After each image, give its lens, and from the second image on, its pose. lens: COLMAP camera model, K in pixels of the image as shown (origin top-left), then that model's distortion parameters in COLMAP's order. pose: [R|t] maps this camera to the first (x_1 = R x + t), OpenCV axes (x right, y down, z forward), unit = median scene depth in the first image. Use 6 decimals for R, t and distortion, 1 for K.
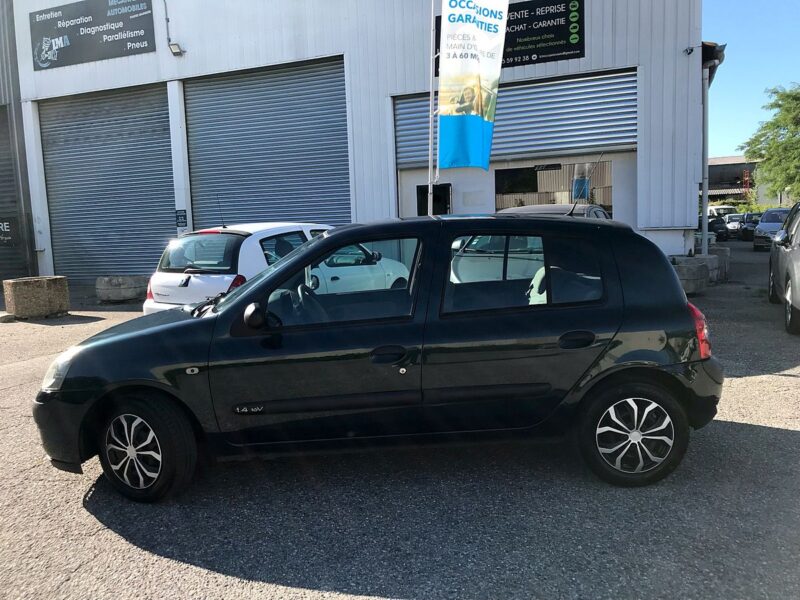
lens RADIAL K [[656.9, 0, 396.0], [0, 656.9, 285.0], [0, 0, 1]] dist [0.024714, -0.008253]
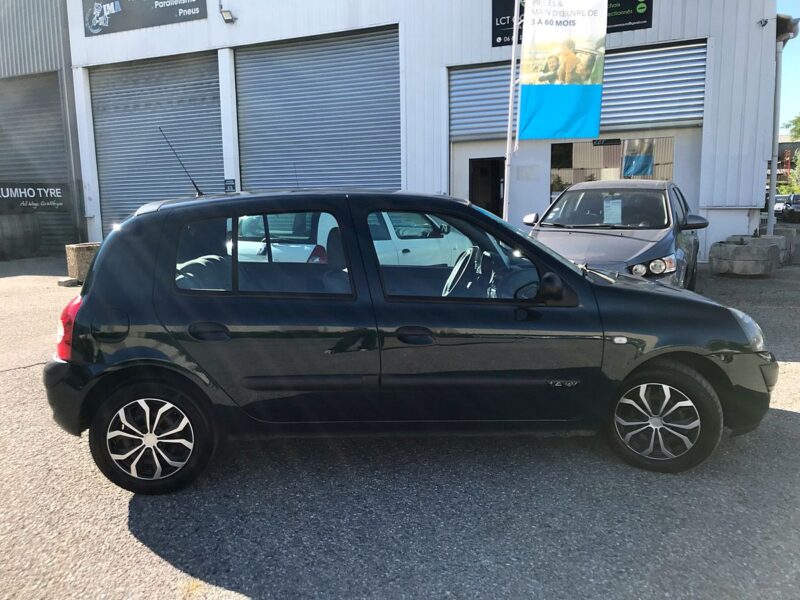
lens RADIAL K [[656.9, 0, 396.0], [0, 656.9, 285.0], [0, 0, 1]] dist [0.024714, -0.008253]
pose [[0.999094, 0.024662, -0.034670, -0.044789], [-0.023342, 0.999006, 0.037981, 0.002835], [0.035572, -0.037137, 0.998677, 0.006477]]
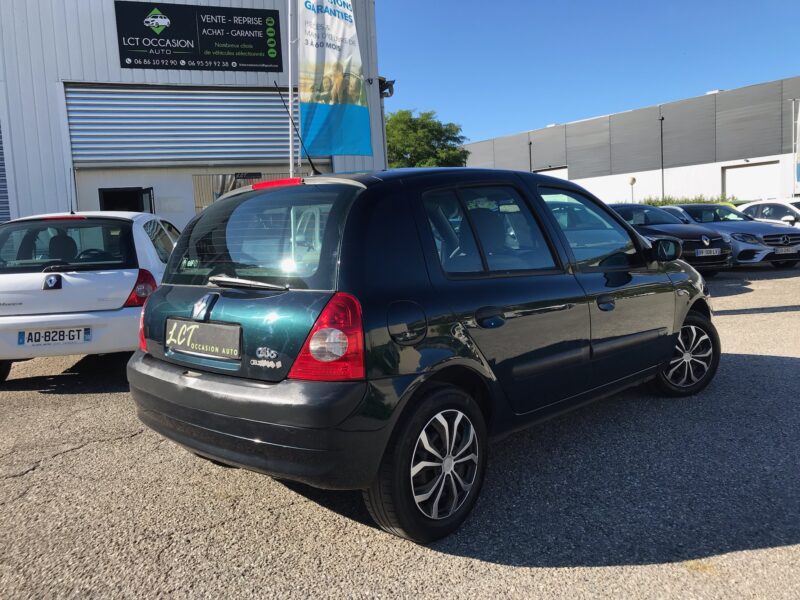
lens RADIAL K [[658.4, 0, 395.3], [0, 658.4, 287.8], [0, 0, 1]] dist [0.010528, 0.012750]
pose [[0.761868, -0.055117, 0.645383, -0.271101], [0.080480, 0.996707, -0.009885, 0.020760], [-0.642713, 0.059472, 0.763795, 0.103867]]
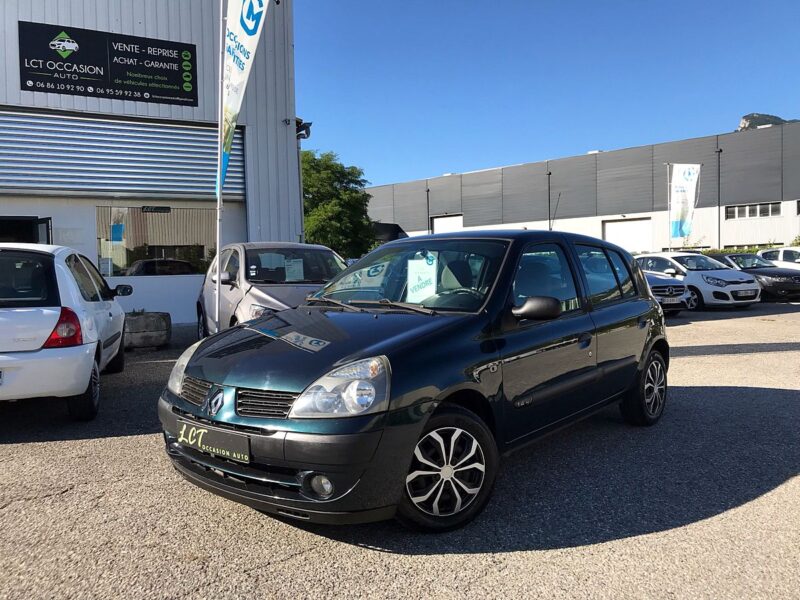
lens RADIAL K [[656.9, 0, 396.0], [0, 656.9, 285.0], [0, 0, 1]] dist [0.024714, -0.008253]
pose [[0.648726, 0.006560, 0.760994, -0.291656], [0.064207, 0.995926, -0.063321, 0.016067], [-0.758309, 0.089939, 0.645662, 0.126214]]
